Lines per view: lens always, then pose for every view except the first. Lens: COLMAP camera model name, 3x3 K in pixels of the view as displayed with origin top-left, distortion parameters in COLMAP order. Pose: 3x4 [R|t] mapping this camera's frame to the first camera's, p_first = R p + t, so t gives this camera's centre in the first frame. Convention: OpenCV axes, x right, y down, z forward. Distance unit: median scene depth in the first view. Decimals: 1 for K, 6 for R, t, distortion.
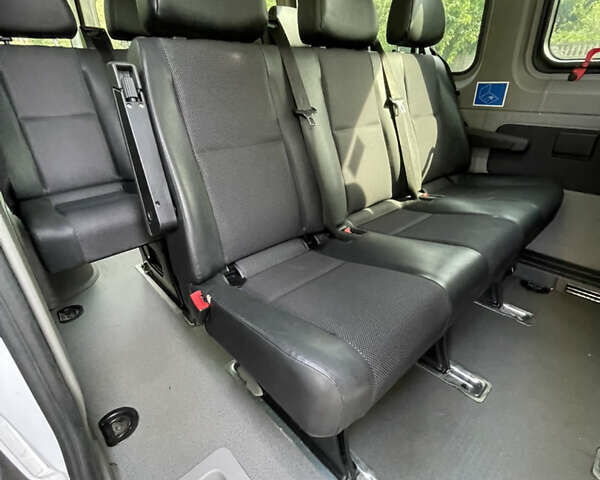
lens RADIAL K [[329.0, 0, 300.0], [0, 329.0, 240.0], [0, 0, 1]] dist [-0.001356, 0.000953]
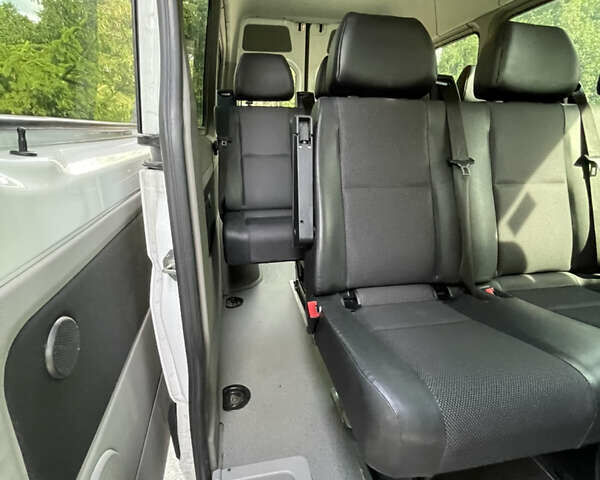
lens RADIAL K [[330.7, 0, 300.0], [0, 330.7, 240.0], [0, 0, 1]] dist [0.000612, -0.000431]
pose [[0.854615, 0.176693, -0.488276, 0.122608], [-0.245789, 0.965963, -0.080643, 0.038010], [0.457408, 0.188932, 0.868955, -0.047916]]
